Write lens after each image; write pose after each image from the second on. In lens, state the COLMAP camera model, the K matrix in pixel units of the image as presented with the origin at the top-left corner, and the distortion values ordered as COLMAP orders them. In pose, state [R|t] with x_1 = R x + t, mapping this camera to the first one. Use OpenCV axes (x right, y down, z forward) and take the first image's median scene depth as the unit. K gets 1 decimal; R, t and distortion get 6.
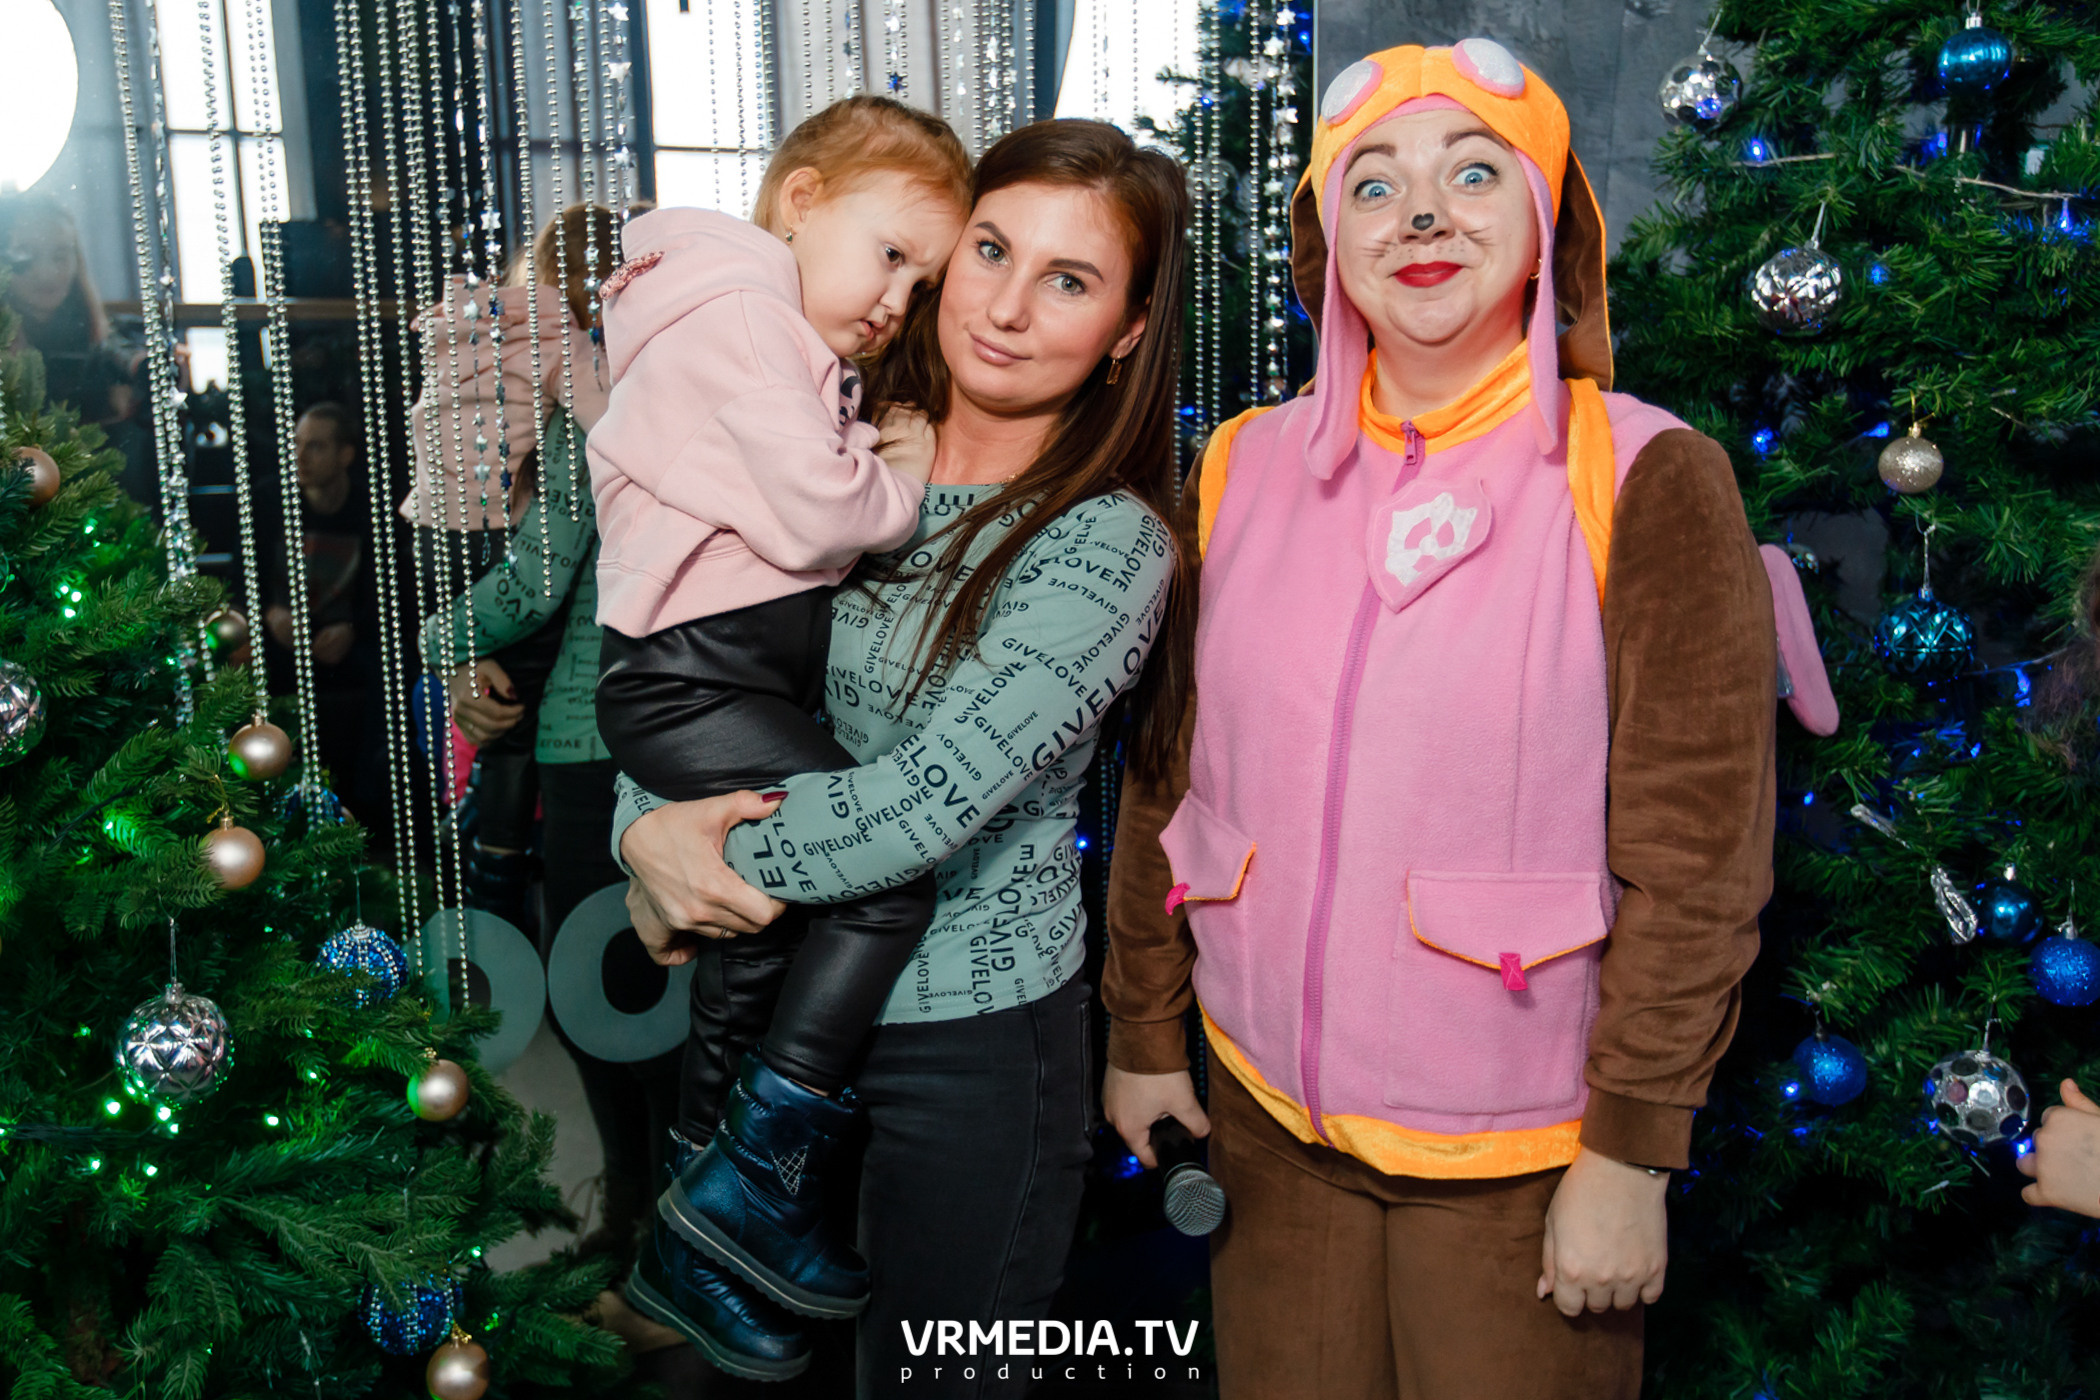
lens RADIAL K [[1807.5, 0, 915.5], [0, 1807.5, 627.4], [0, 0, 1]] dist [-0.004386, -0.004292]
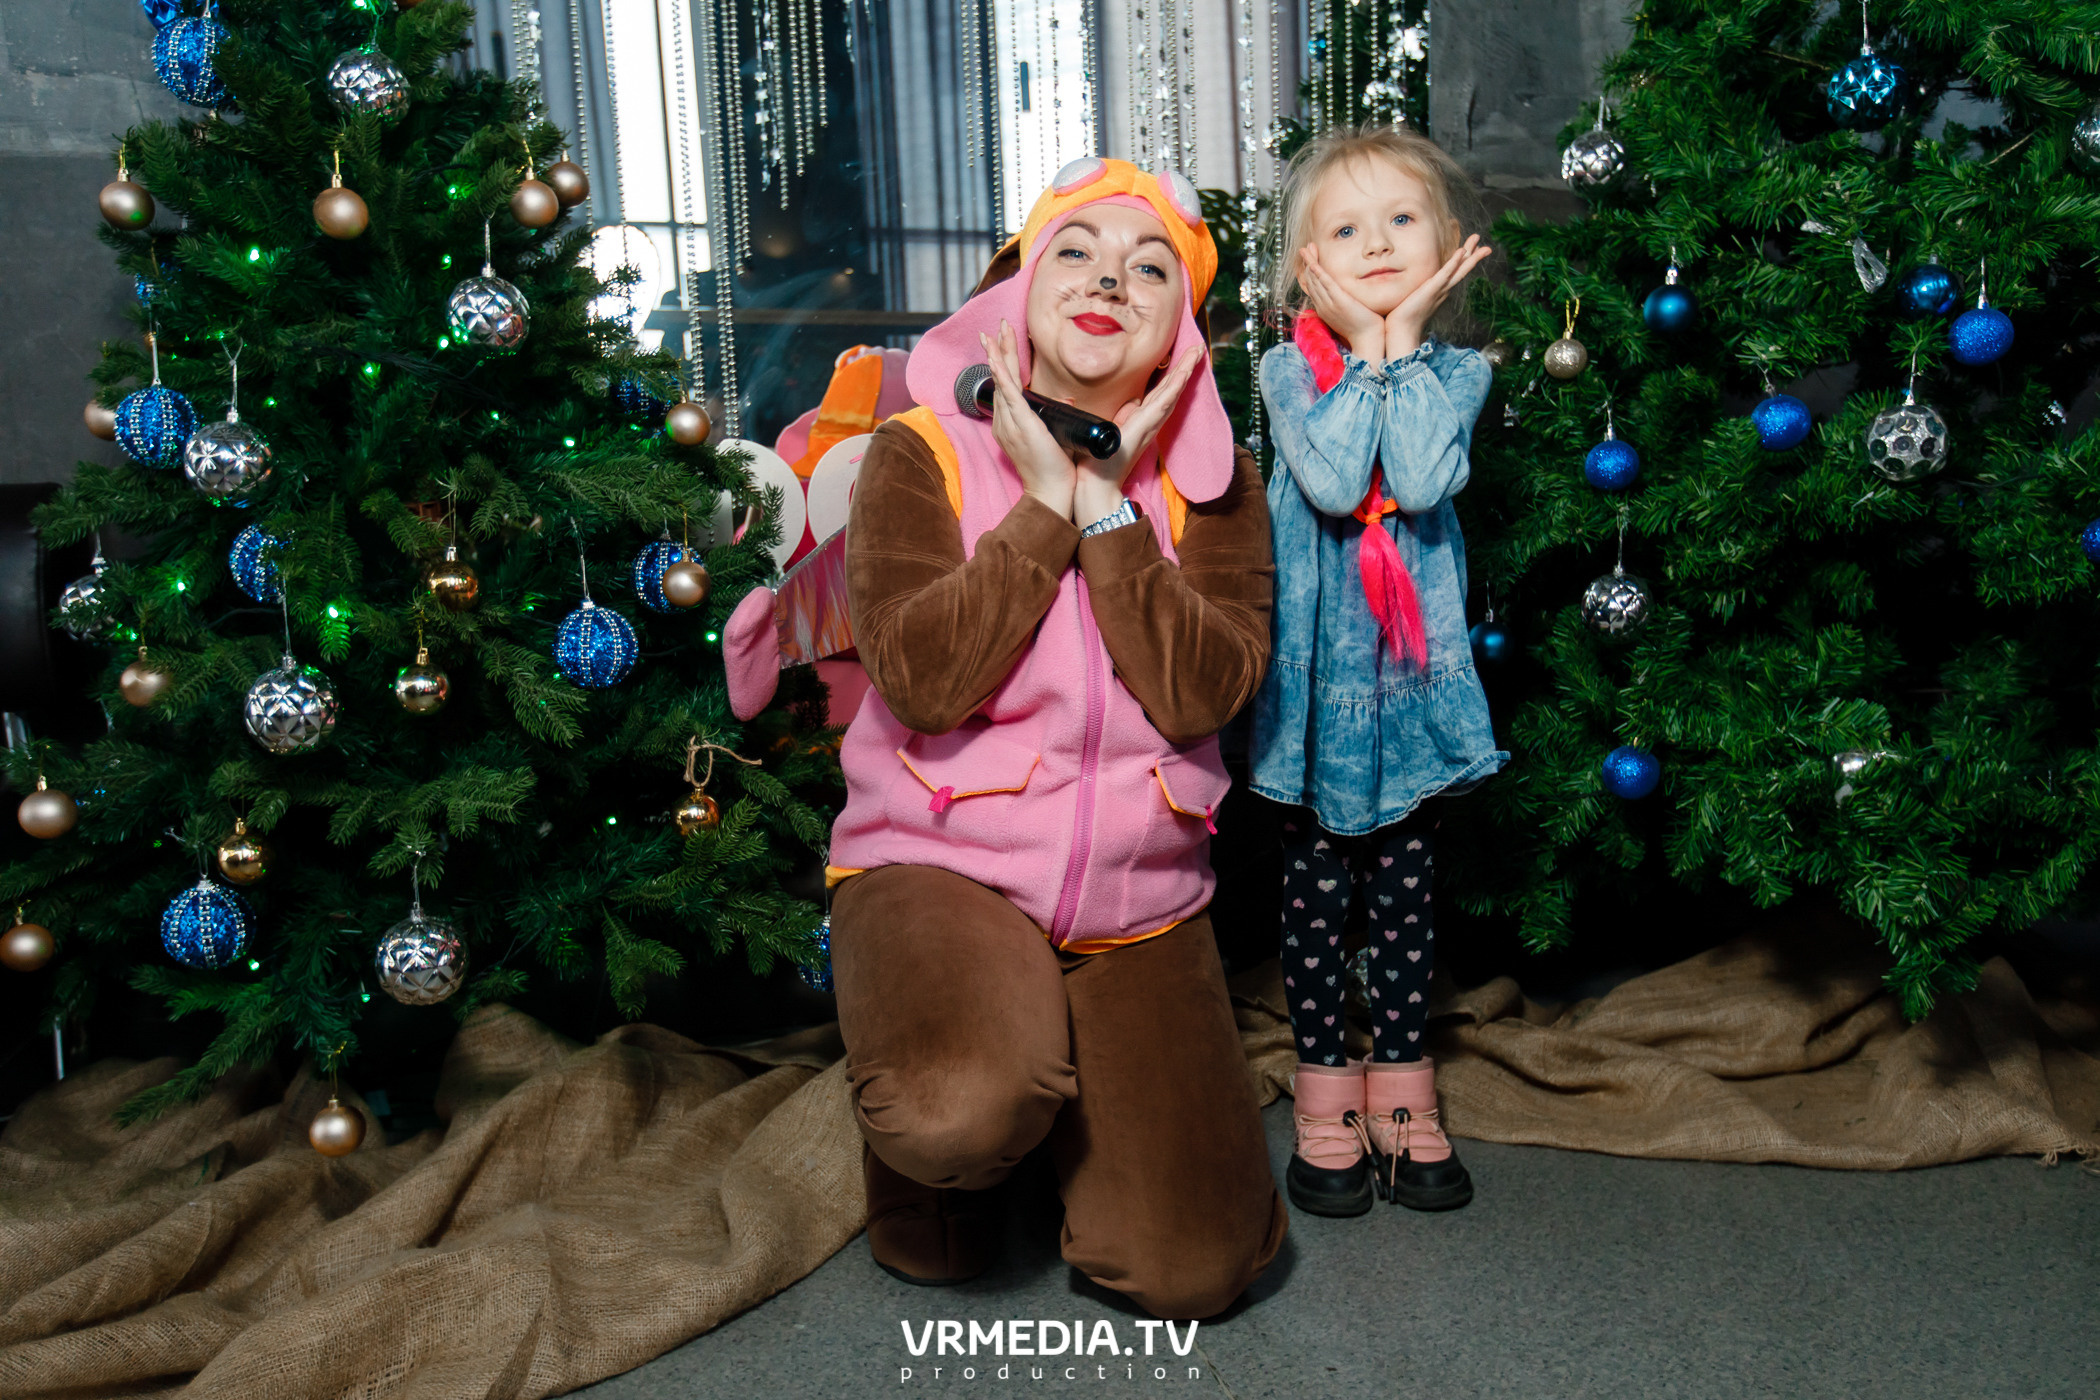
lens RADIAL K [[1542.8, 0, 1063.4], [0, 1542.8, 700.3], [0, 0, 1]] dist [-0.000657, 0.000654]
pose [[0.992415, 0.003668, -0.122879, 0.143370], [-0.006916, 0.999638, -0.026013, 0.443585], [0.122739, 0.026665, 0.992081, -0.098712]]
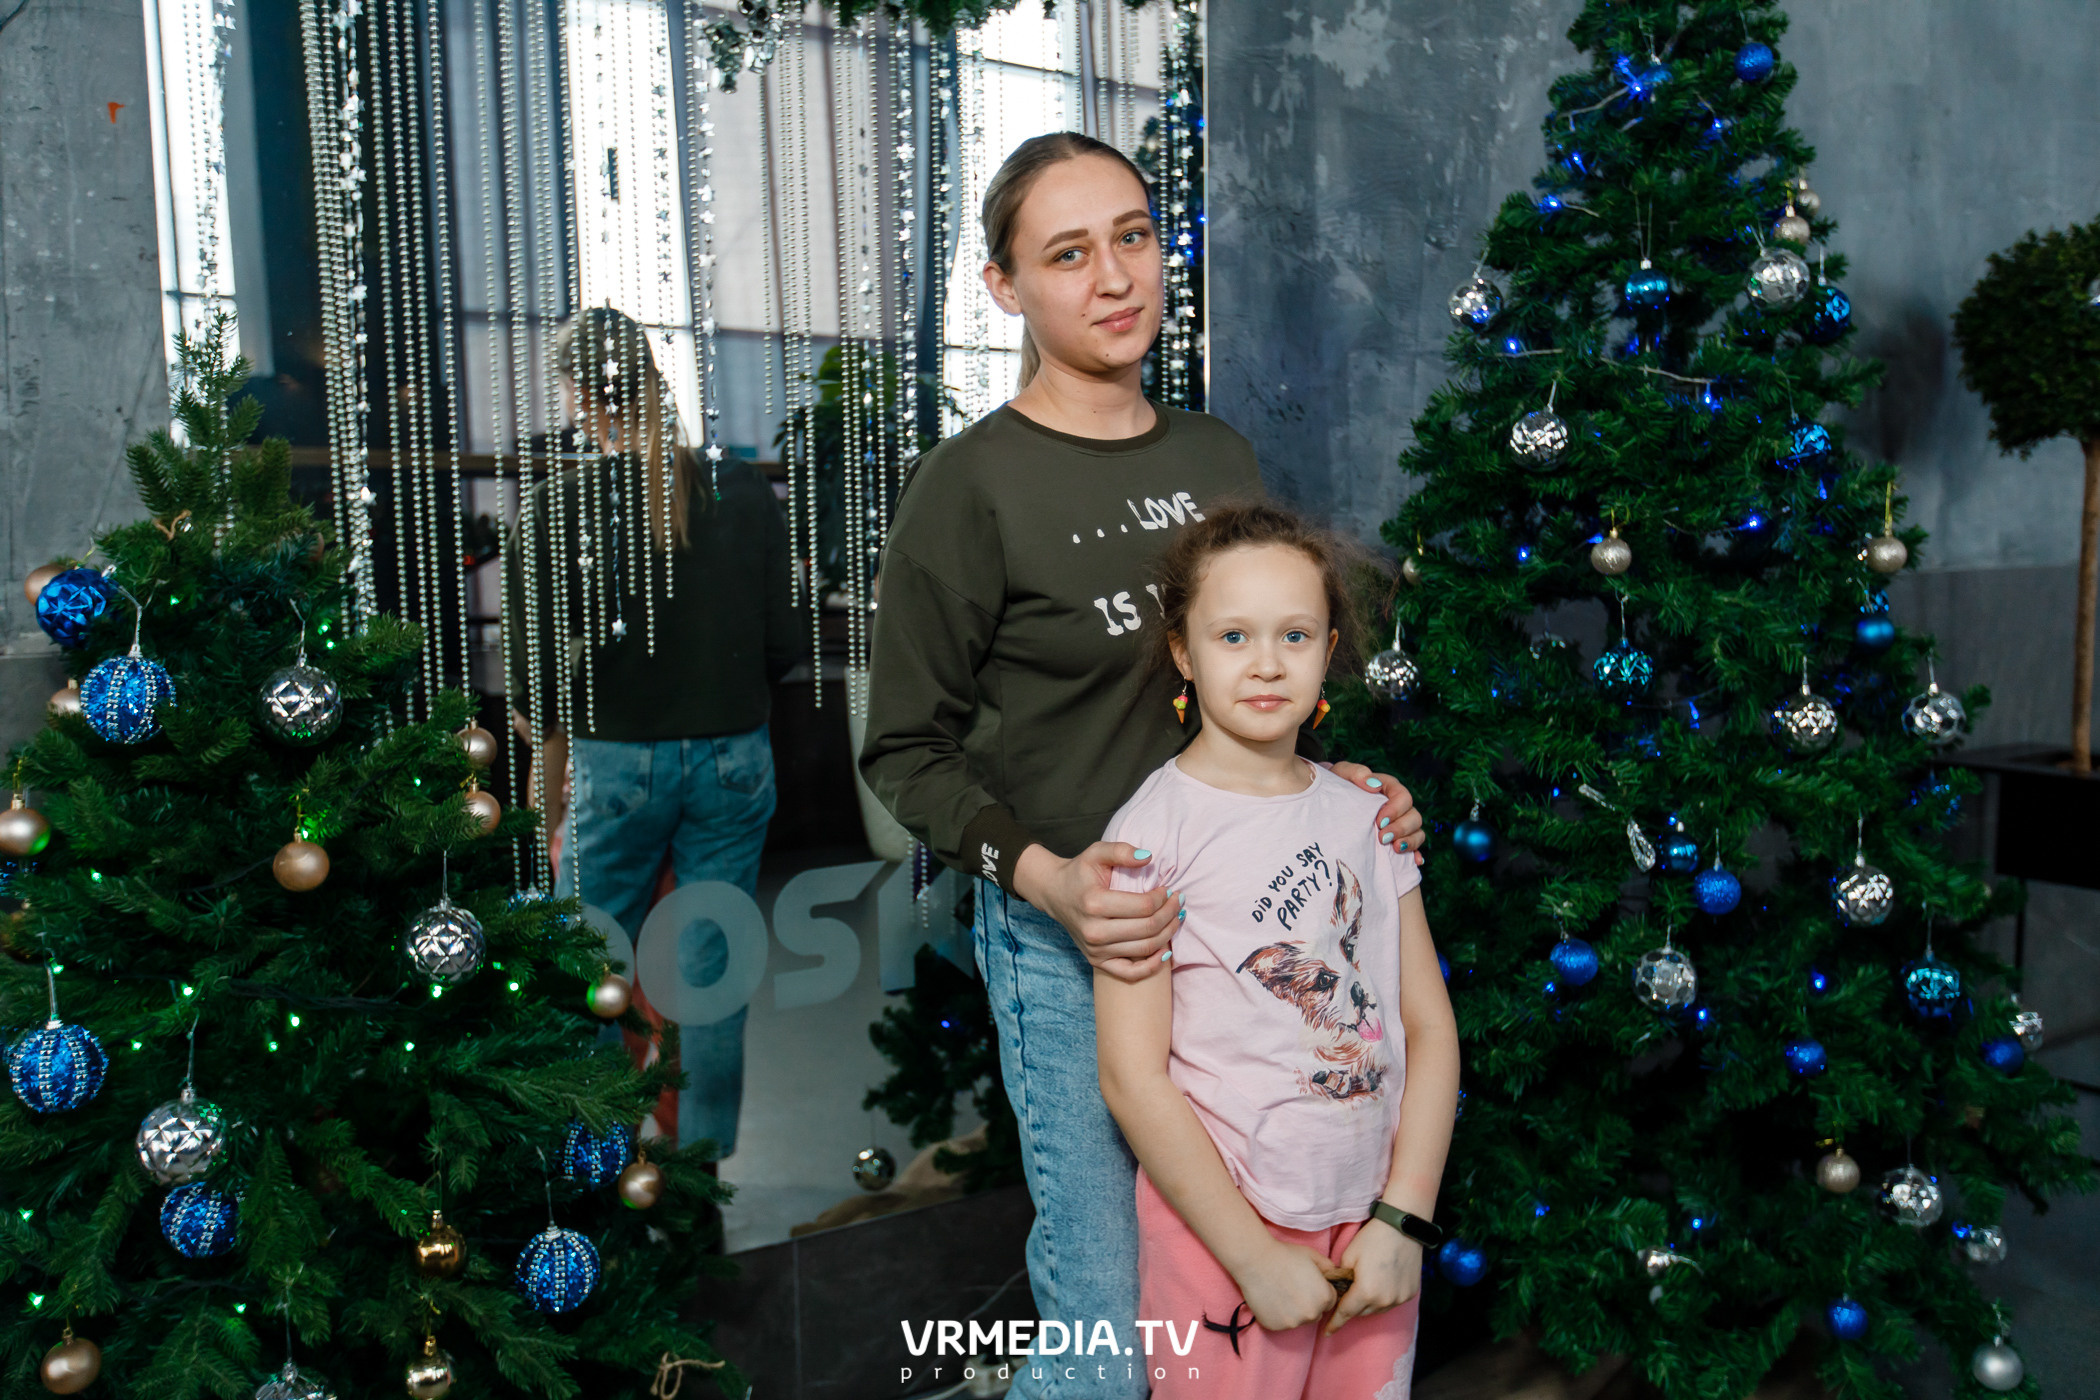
lens RADIAL K [[1709.0, 0, 1069.6], [0, 1709.0, 702.5], [0, 0, 1]] dist [-0.002133, 0.002589]
pose [[0.986874, -0.002793, 0.161469, -0.116575], [0.010459, 0.998857, -0.046642, 0.089234], [-0.161154, 0.047719, 0.985775, -0.305790]]
